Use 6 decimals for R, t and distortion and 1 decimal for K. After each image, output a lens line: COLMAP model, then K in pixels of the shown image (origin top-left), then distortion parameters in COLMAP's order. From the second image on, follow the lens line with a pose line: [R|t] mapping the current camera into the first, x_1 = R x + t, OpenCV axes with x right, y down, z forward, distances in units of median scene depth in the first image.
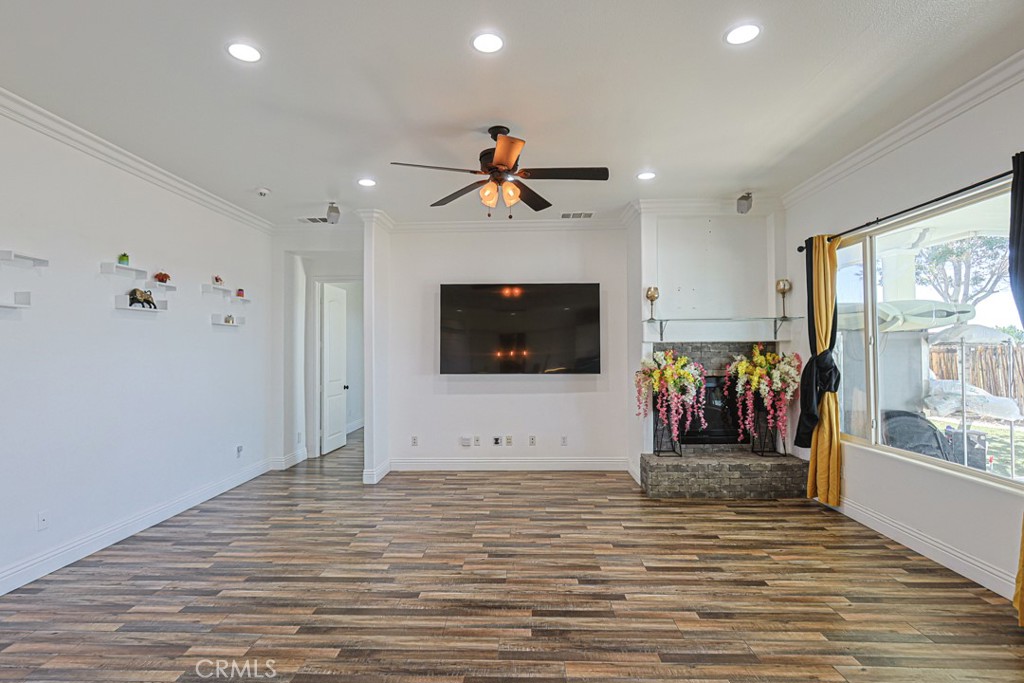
lens RADIAL K [[501.7, 0, 501.0], [0, 501.7, 341.2], [0, 0, 1]] dist [0.001584, -0.000247]
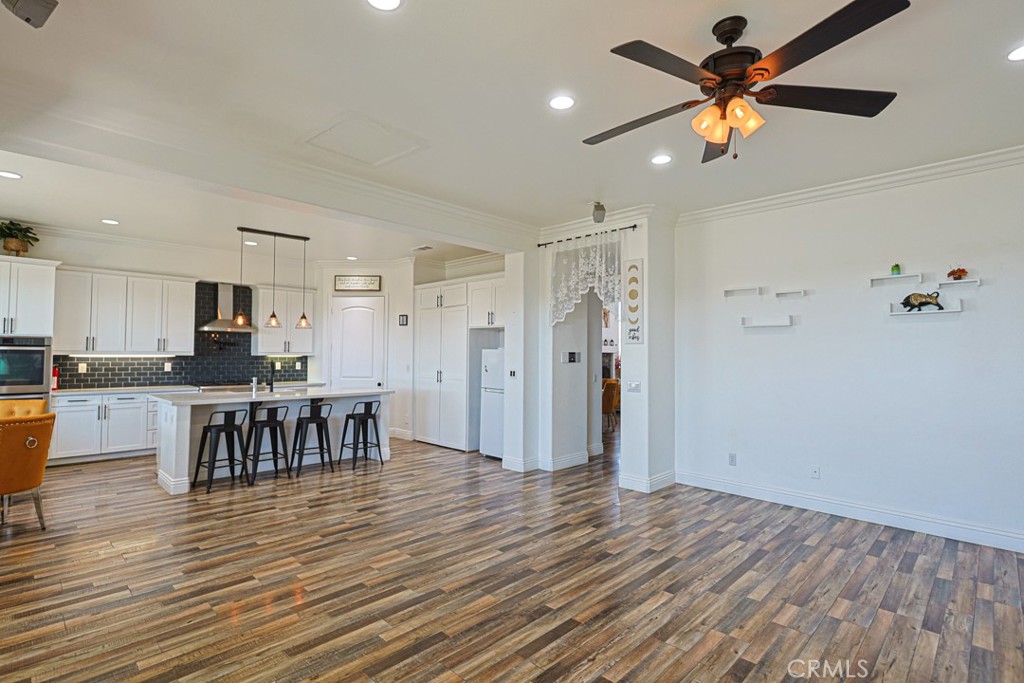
lens RADIAL K [[501.7, 0, 503.1], [0, 501.7, 345.2], [0, 0, 1]] dist [0.001584, -0.000247]
pose [[-0.678154, -0.014636, -0.734774, 0.769089], [0.012195, 0.999440, -0.031163, 0.029219], [0.734818, -0.030094, -0.677596, 1.365750]]
